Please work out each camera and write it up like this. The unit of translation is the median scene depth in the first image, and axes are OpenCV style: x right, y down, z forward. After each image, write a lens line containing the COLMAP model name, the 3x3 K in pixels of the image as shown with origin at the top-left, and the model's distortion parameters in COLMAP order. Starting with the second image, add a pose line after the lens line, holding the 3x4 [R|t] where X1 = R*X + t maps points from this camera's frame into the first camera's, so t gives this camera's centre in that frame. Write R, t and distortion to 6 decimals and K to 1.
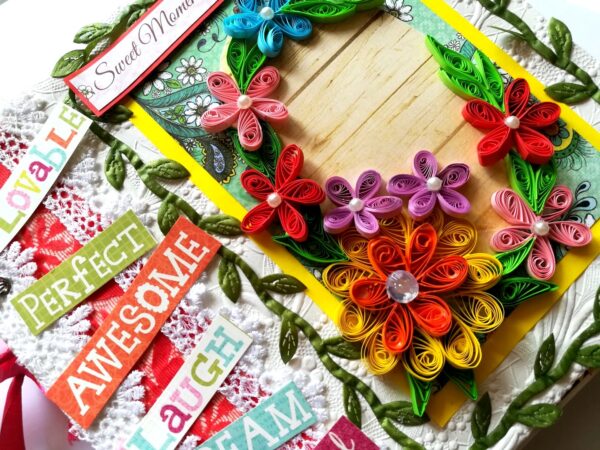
lens RADIAL K [[478.9, 0, 300.0], [0, 478.9, 225.0], [0, 0, 1]] dist [-0.108386, 0.168860]
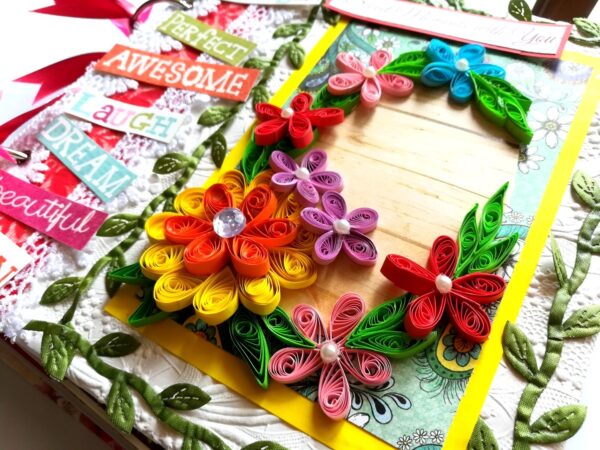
lens RADIAL K [[478.9, 0, 300.0], [0, 478.9, 225.0], [0, 0, 1]] dist [-0.108386, 0.168860]
pose [[0.246201, 0.823073, -0.511796, 0.723092], [-0.933923, 0.342669, 0.101815, -0.102966], [0.259178, 0.452911, 0.853052, 0.183372]]
